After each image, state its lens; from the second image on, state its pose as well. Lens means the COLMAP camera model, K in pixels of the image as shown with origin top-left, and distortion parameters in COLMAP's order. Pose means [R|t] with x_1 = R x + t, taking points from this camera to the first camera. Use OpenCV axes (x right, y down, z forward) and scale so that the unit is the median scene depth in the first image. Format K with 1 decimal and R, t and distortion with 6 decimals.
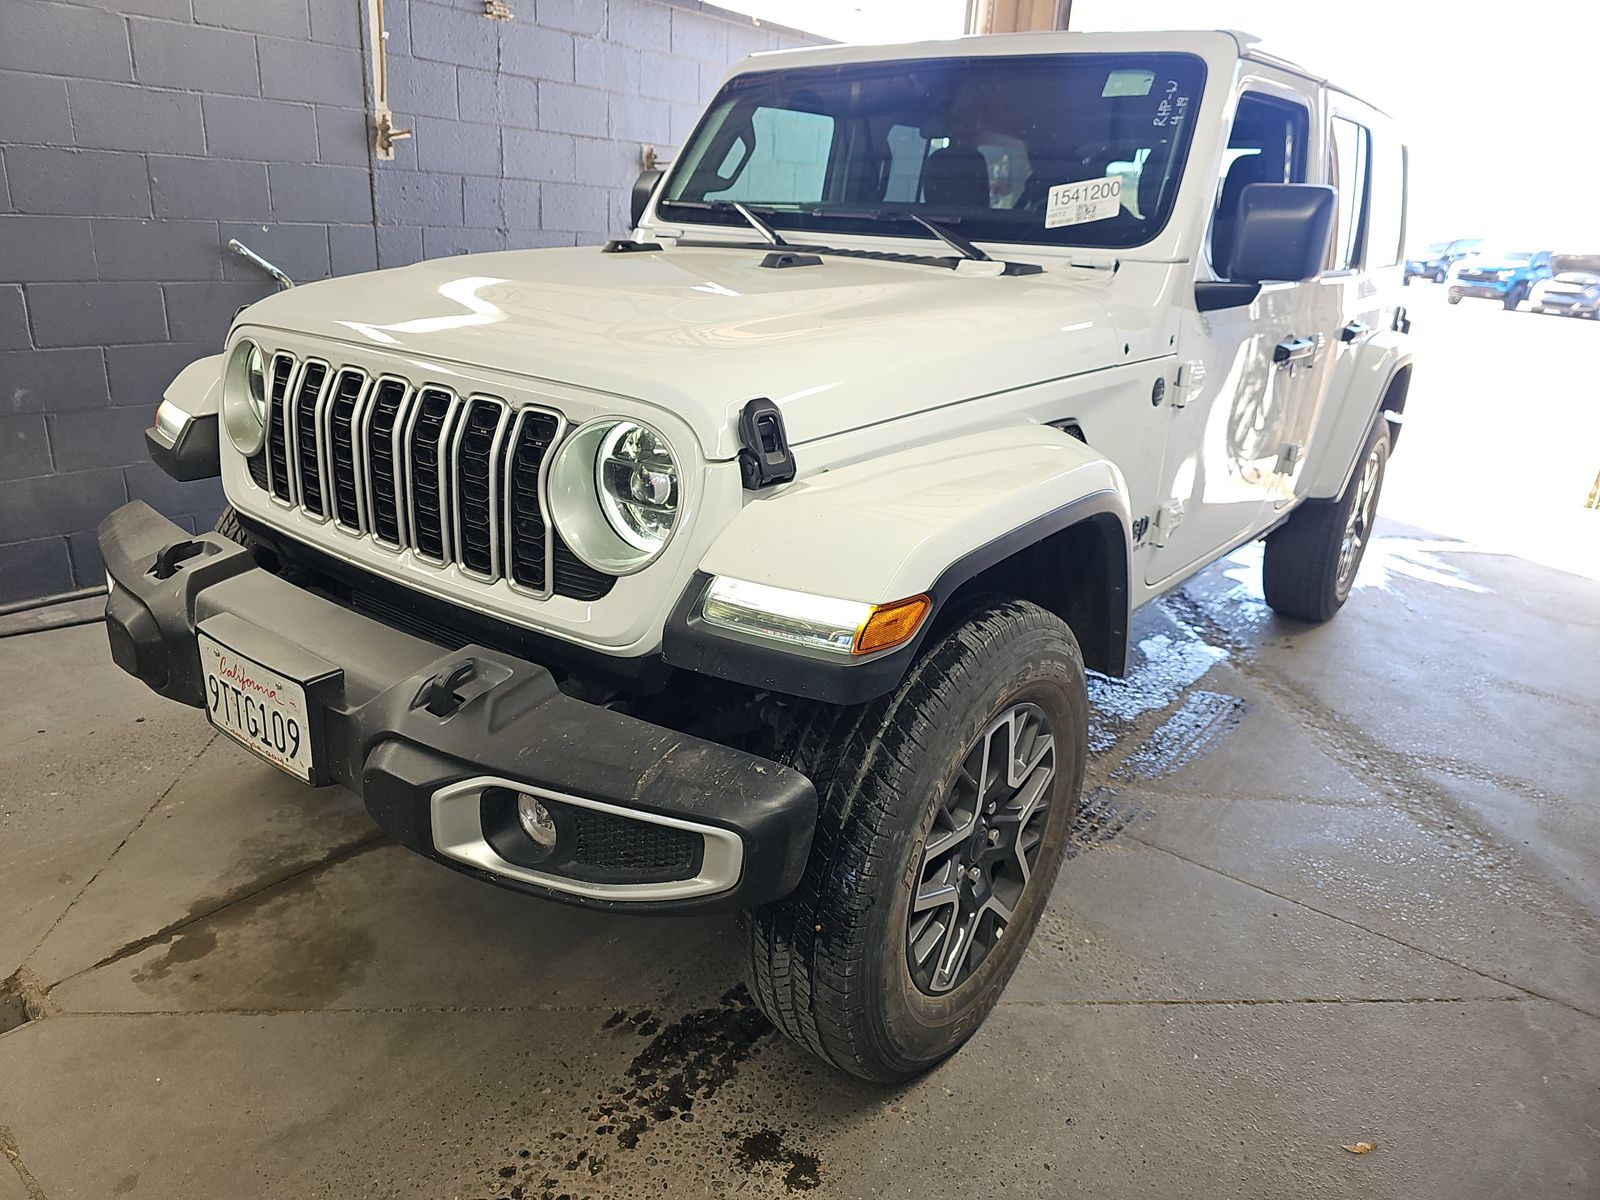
lens RADIAL K [[1061.2, 0, 791.3], [0, 1061.2, 601.2], [0, 0, 1]] dist [0.049002, -0.050224]
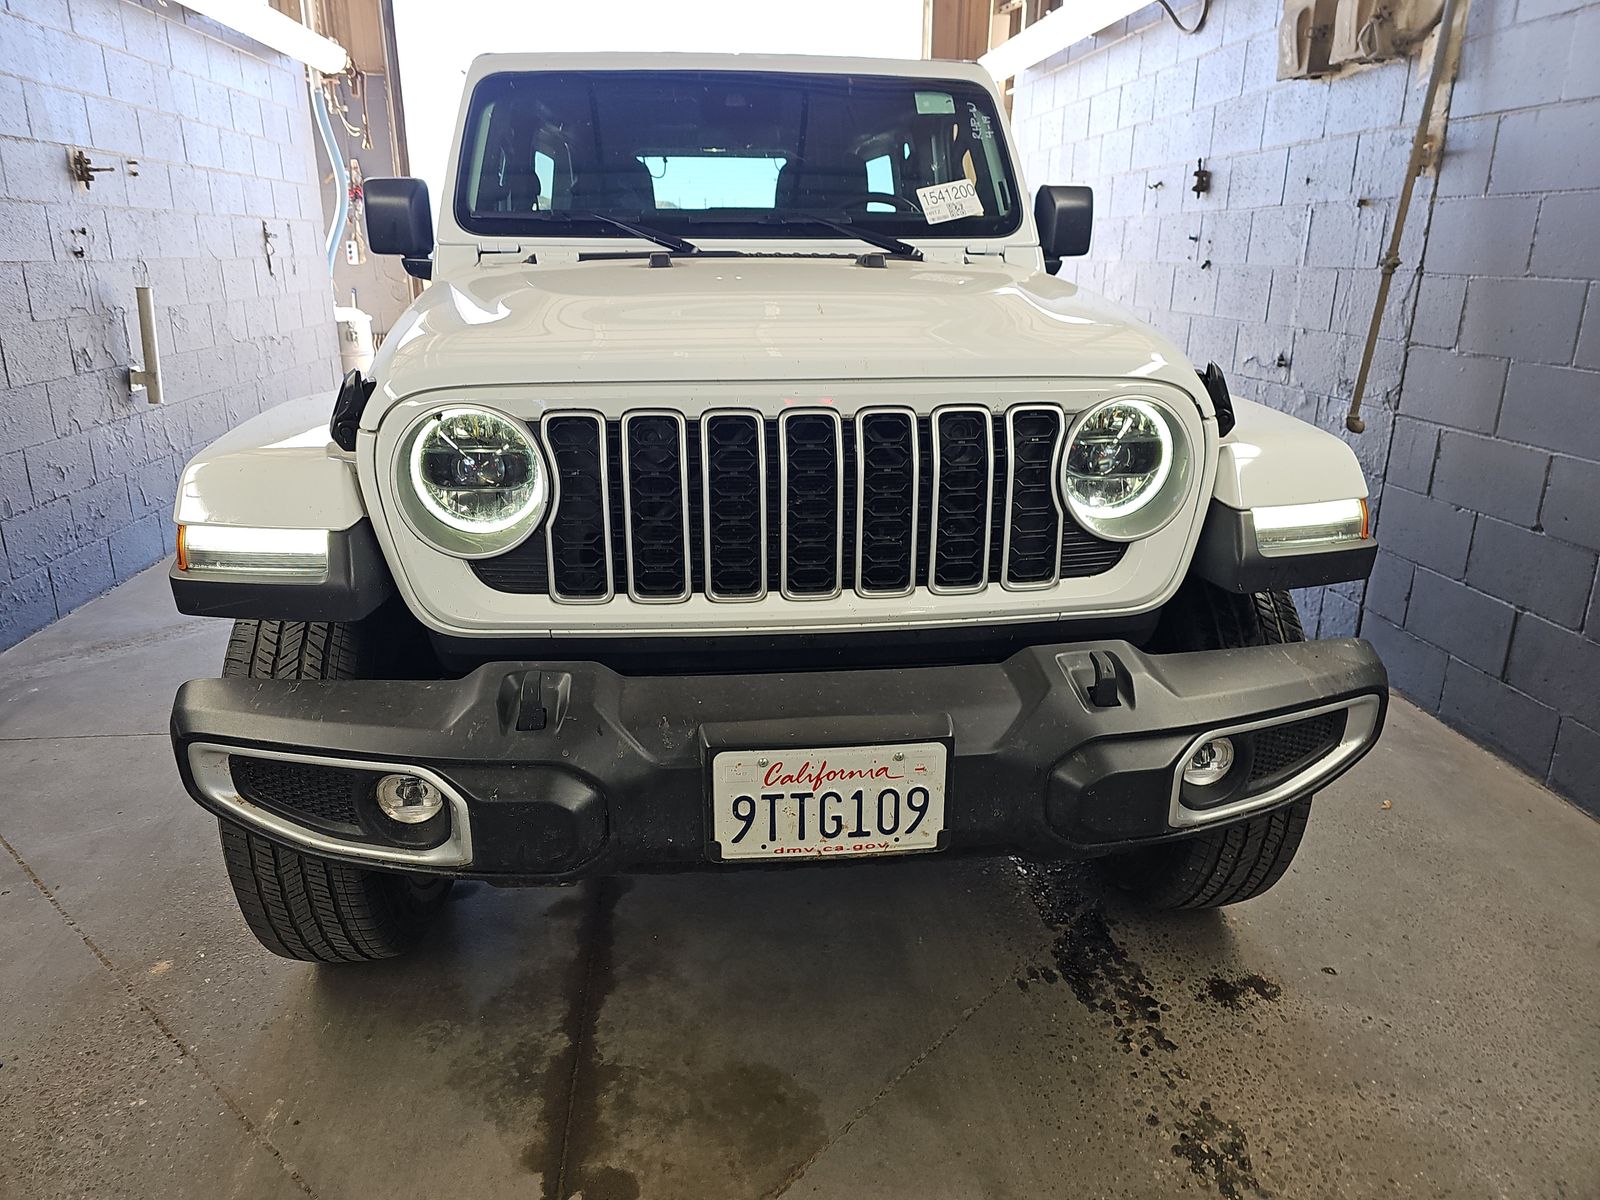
lens RADIAL K [[1055.5, 0, 804.5], [0, 1055.5, 572.8], [0, 0, 1]] dist [0.043054, -0.041625]
pose [[0.727465, -0.250554, 0.638763, -0.725925], [0.265768, 0.961166, 0.074342, -0.106206], [-0.632584, 0.115682, 0.765804, 0.244254]]
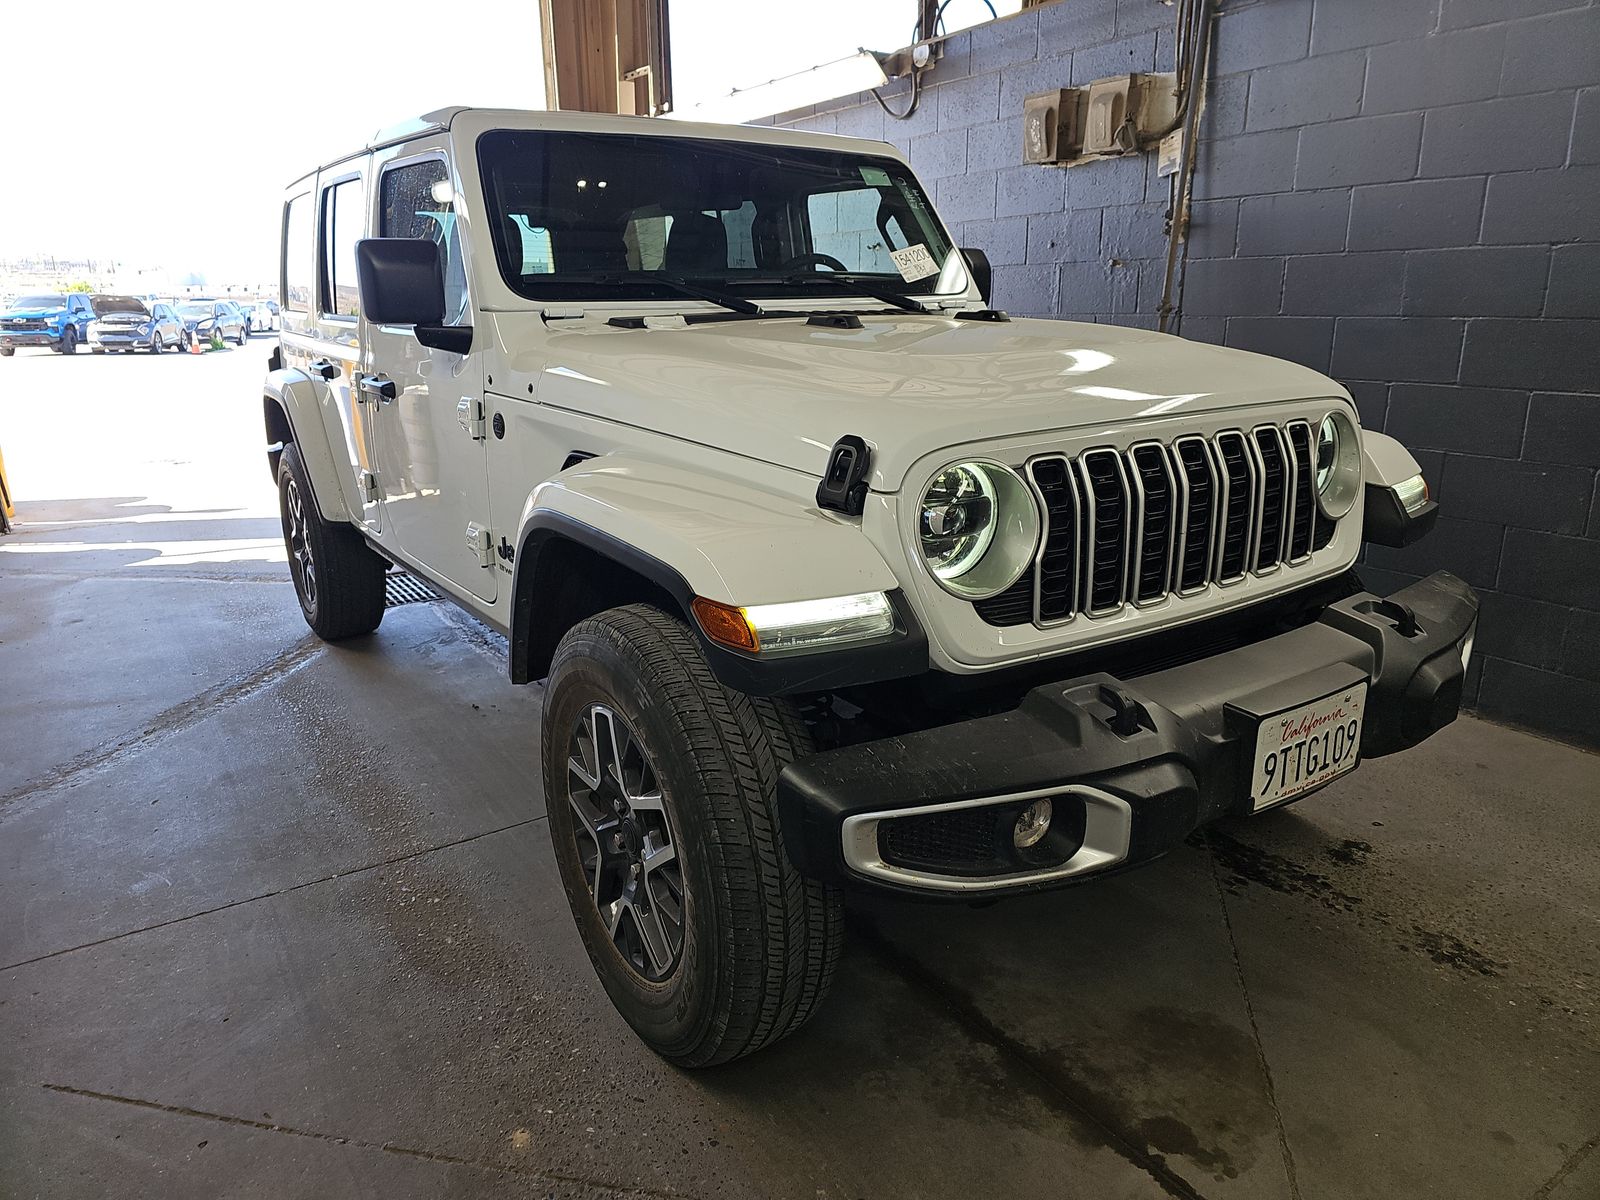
lens RADIAL K [[1041.7, 0, 802.4], [0, 1041.7, 584.7], [0, 0, 1]] dist [0.048674, -0.050091]
pose [[0.327179, -0.308441, 0.893207, -1.114461], [0.349439, 0.917718, 0.188907, -0.304983], [-0.877978, 0.250315, 0.408039, 0.699505]]
